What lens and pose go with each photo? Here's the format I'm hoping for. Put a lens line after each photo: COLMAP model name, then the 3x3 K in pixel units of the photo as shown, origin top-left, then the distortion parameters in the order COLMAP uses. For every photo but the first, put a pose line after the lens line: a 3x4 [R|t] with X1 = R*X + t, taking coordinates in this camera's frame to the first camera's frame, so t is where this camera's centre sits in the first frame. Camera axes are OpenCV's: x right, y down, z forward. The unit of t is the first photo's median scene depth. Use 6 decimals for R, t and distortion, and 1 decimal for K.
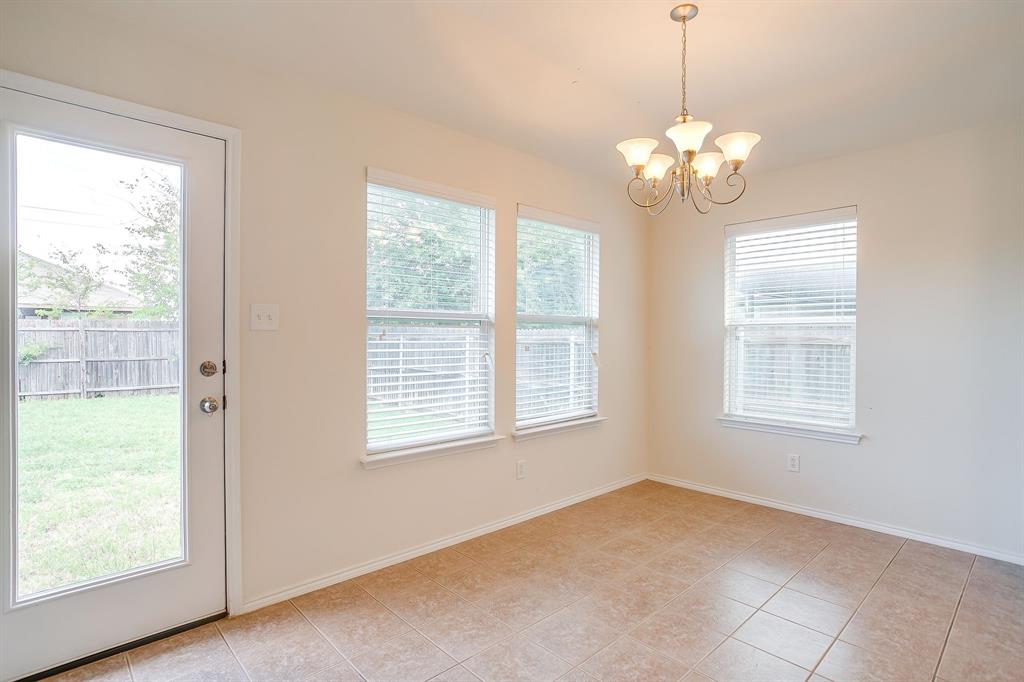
lens RADIAL K [[518.4, 0, 491.9], [0, 518.4, 340.1], [0, 0, 1]] dist [-0.039917, 0.016744]
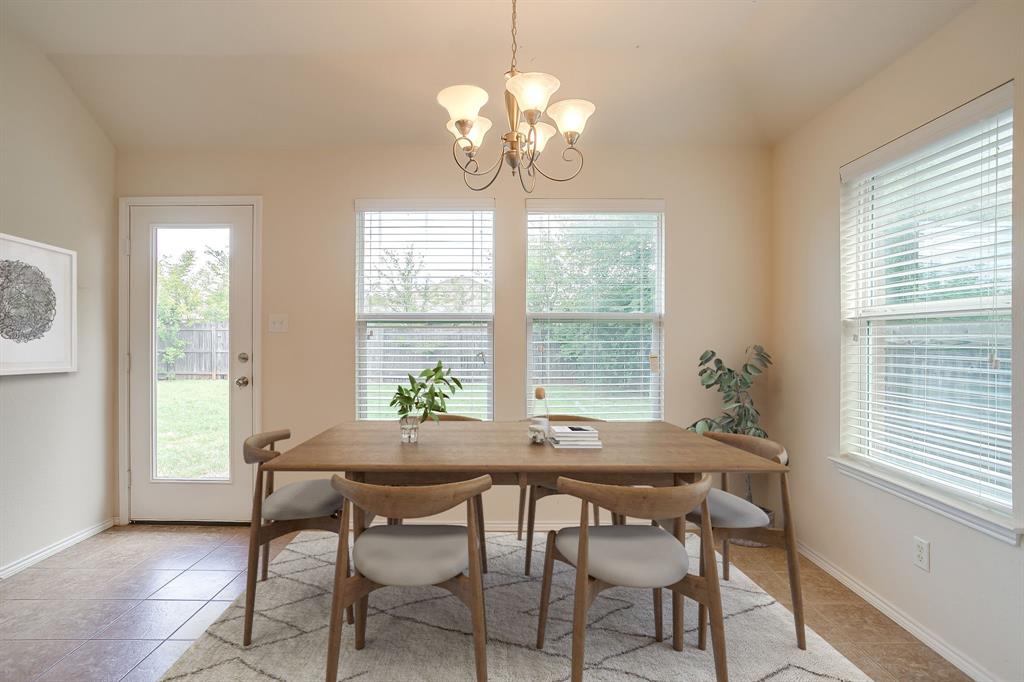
lens RADIAL K [[518.4, 0, 509.8], [0, 518.4, 332.4], [0, 0, 1]] dist [-0.039917, 0.016744]
pose [[0.729814, -0.005219, -0.683626, 0.713223], [-0.004586, 0.999911, -0.012530, -0.001913], [0.683630, 0.012280, 0.729725, 0.284004]]
